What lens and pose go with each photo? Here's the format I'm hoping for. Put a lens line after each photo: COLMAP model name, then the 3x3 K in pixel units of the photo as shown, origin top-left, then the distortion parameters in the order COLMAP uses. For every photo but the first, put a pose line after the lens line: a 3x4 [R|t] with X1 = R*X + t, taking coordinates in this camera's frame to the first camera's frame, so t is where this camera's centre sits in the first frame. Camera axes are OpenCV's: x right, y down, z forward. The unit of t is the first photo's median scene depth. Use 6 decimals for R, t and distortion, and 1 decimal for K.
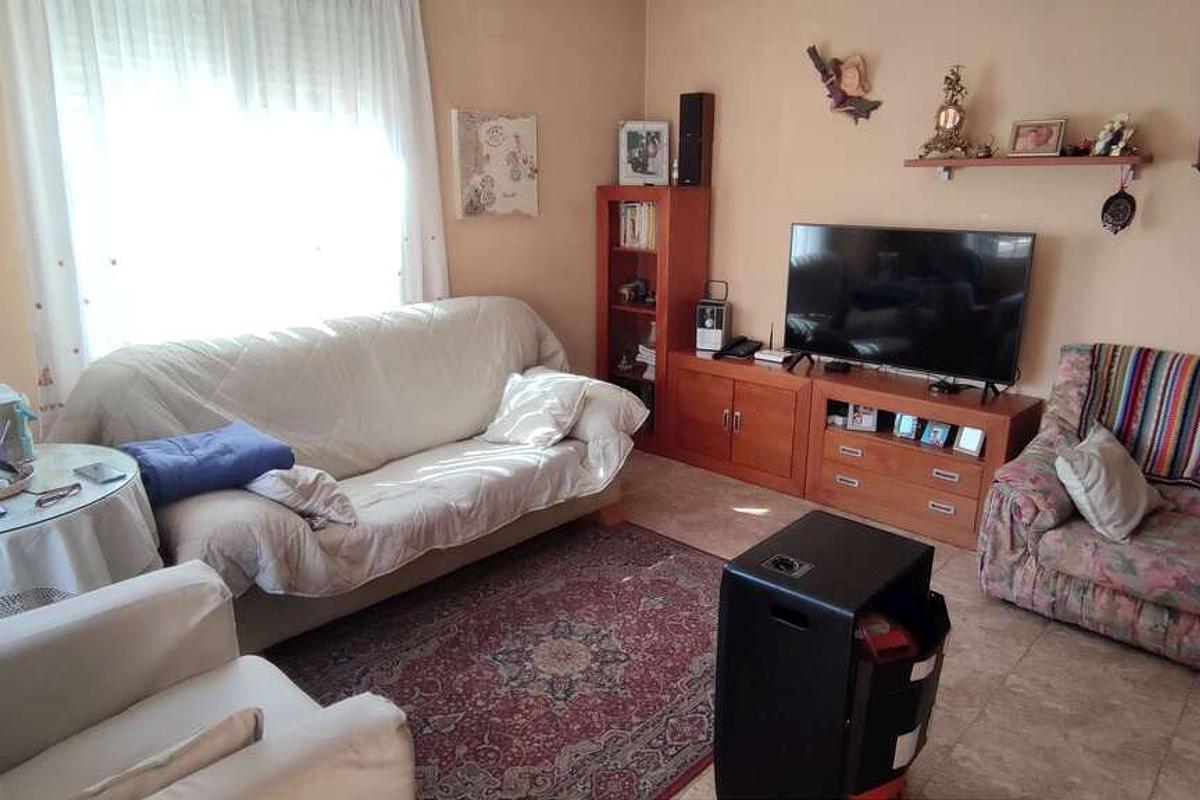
lens RADIAL K [[809.6, 0, 601.3], [0, 809.6, 403.5], [0, 0, 1]] dist [0.010159, -0.016438]
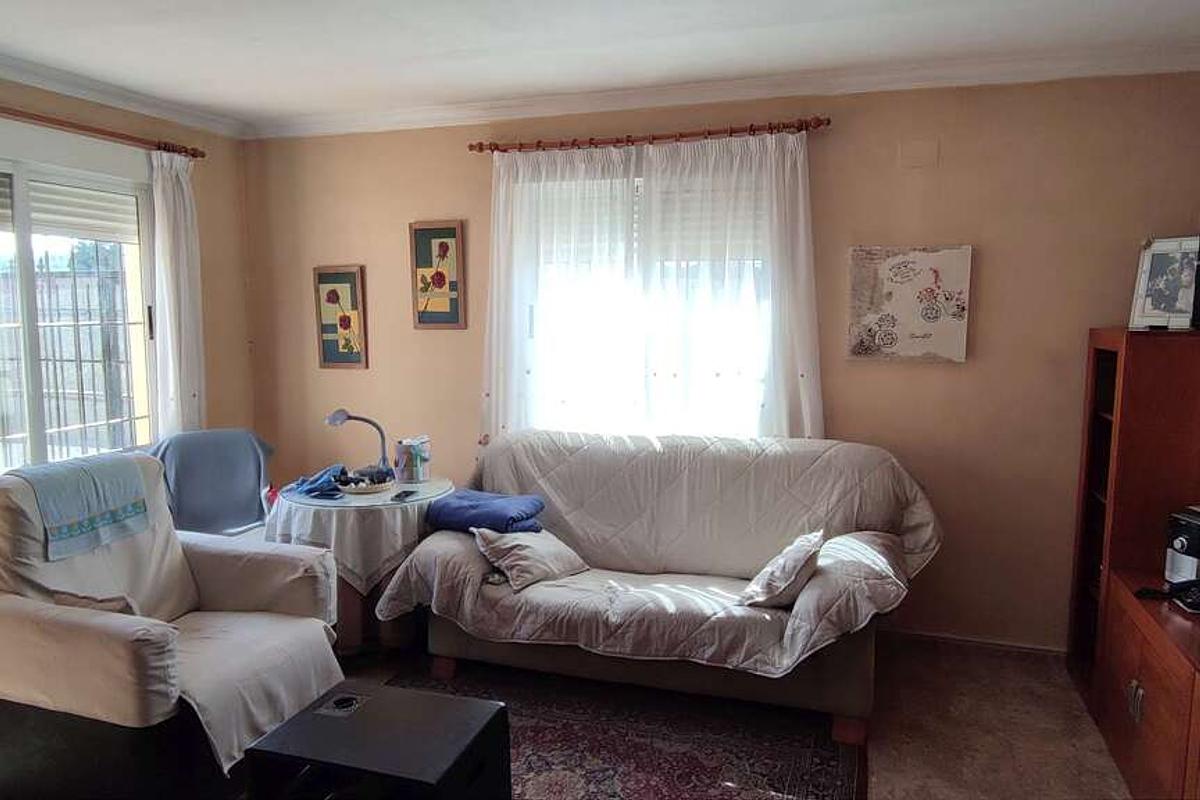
lens RADIAL K [[809.6, 0, 603.3], [0, 809.6, 400.5], [0, 0, 1]] dist [0.010159, -0.016438]
pose [[0.423801, 0.096744, -0.900574, 0.576478], [-0.244681, 0.969541, -0.010992, -0.104228], [0.872080, 0.225012, 0.434564, 0.365082]]
